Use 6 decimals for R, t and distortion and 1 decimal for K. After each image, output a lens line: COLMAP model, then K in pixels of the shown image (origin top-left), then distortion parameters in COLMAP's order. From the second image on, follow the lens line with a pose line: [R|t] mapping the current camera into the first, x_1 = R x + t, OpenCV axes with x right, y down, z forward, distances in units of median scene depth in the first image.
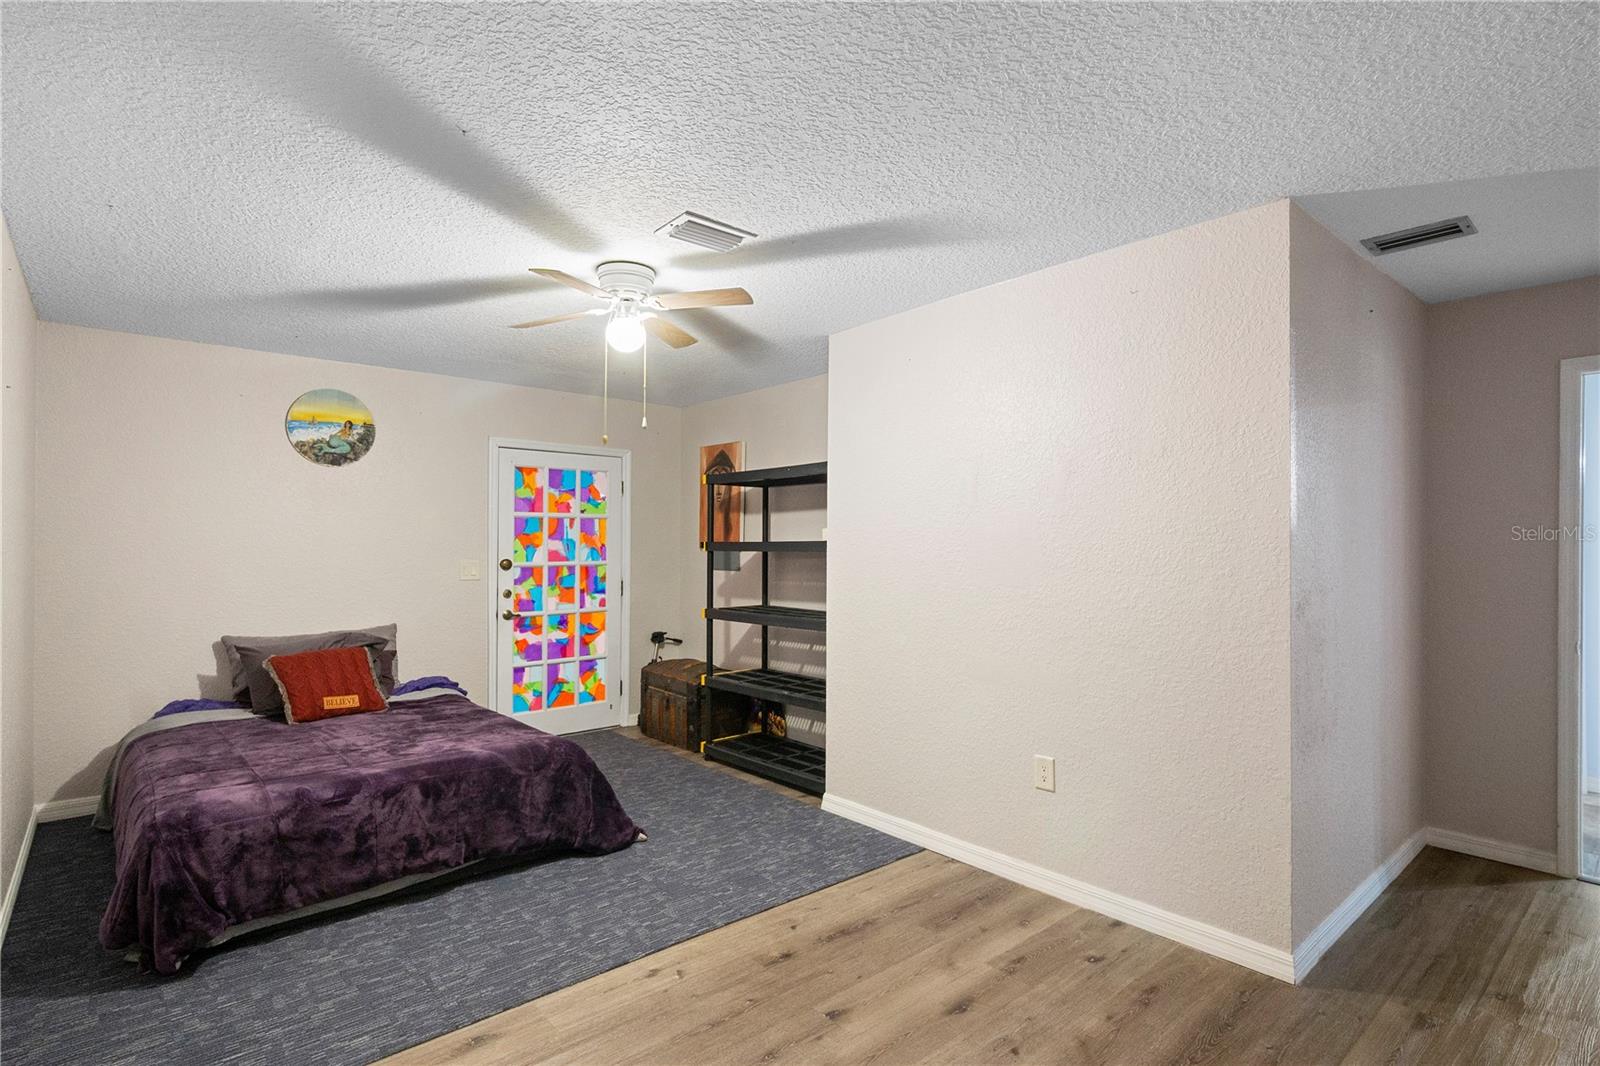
lens RADIAL K [[787.8, 0, 797.3], [0, 787.8, 556.4], [0, 0, 1]] dist [0.012986, -0.000113]
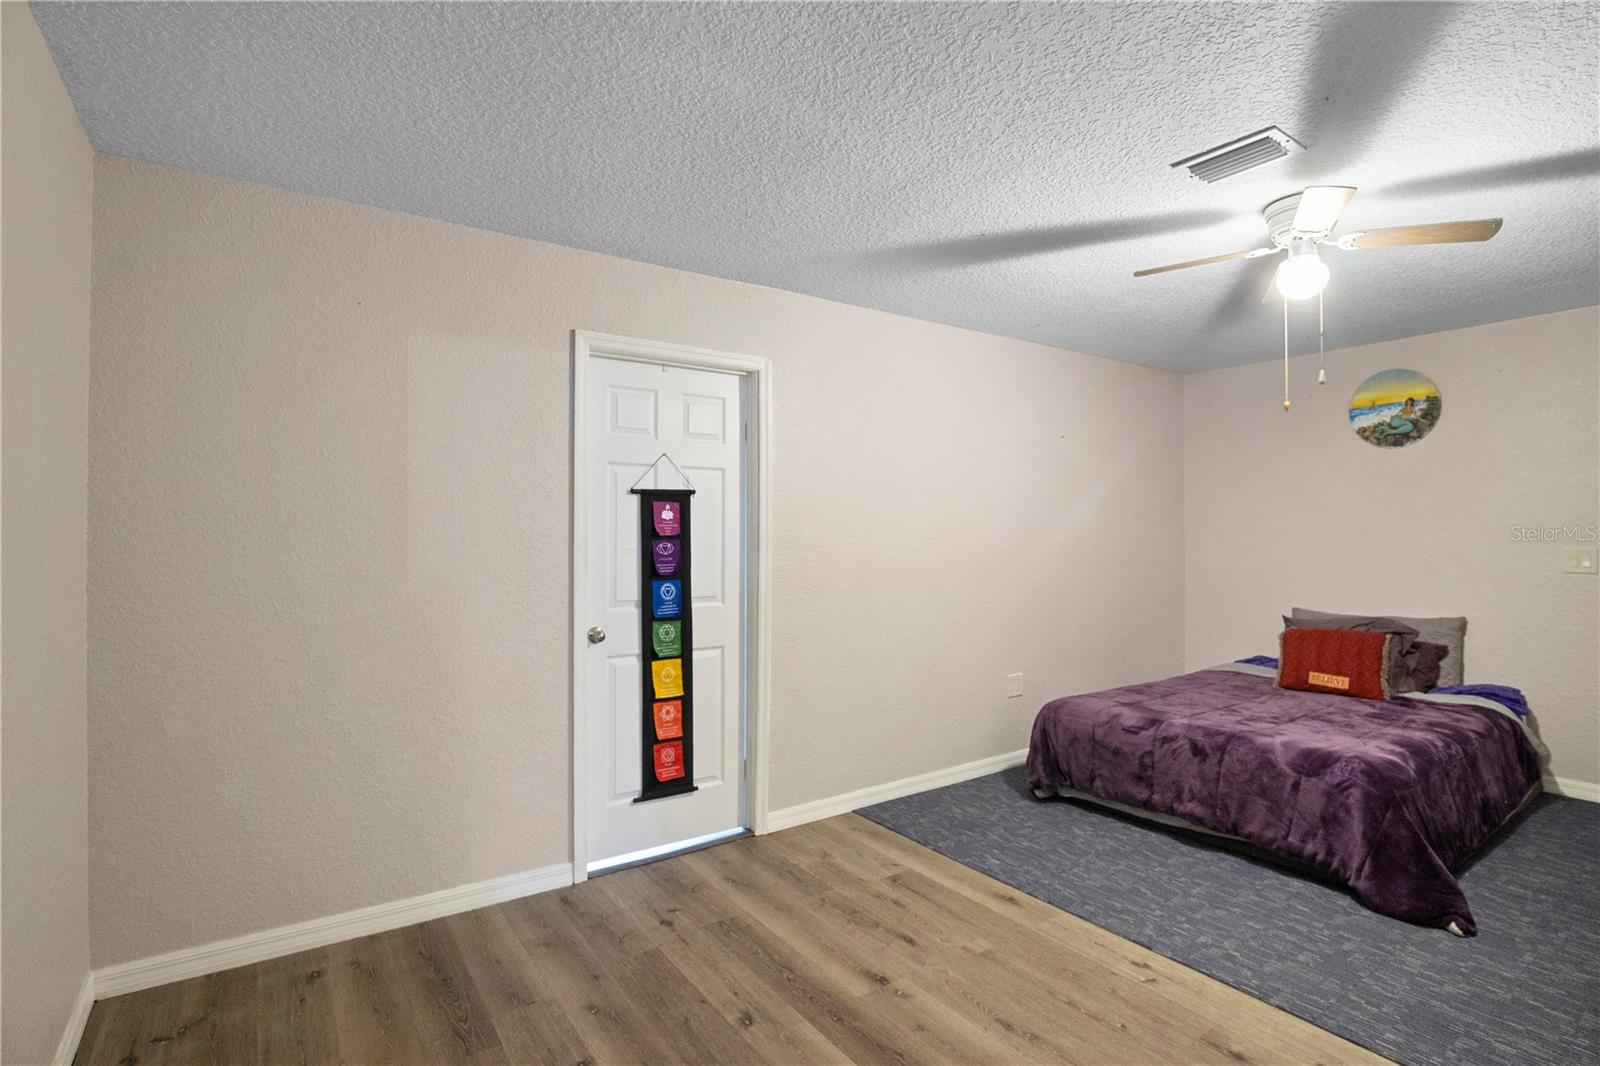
lens RADIAL K [[777.6, 0, 800.0], [0, 777.6, 533.0], [0, 0, 1]] dist [-0.004375, -0.000109]
pose [[-0.084943, 0.000653, -0.996386, 0.493206], [-0.010283, 0.999946, 0.001532, -0.002422], [0.996333, 0.010376, -0.084931, 0.400328]]
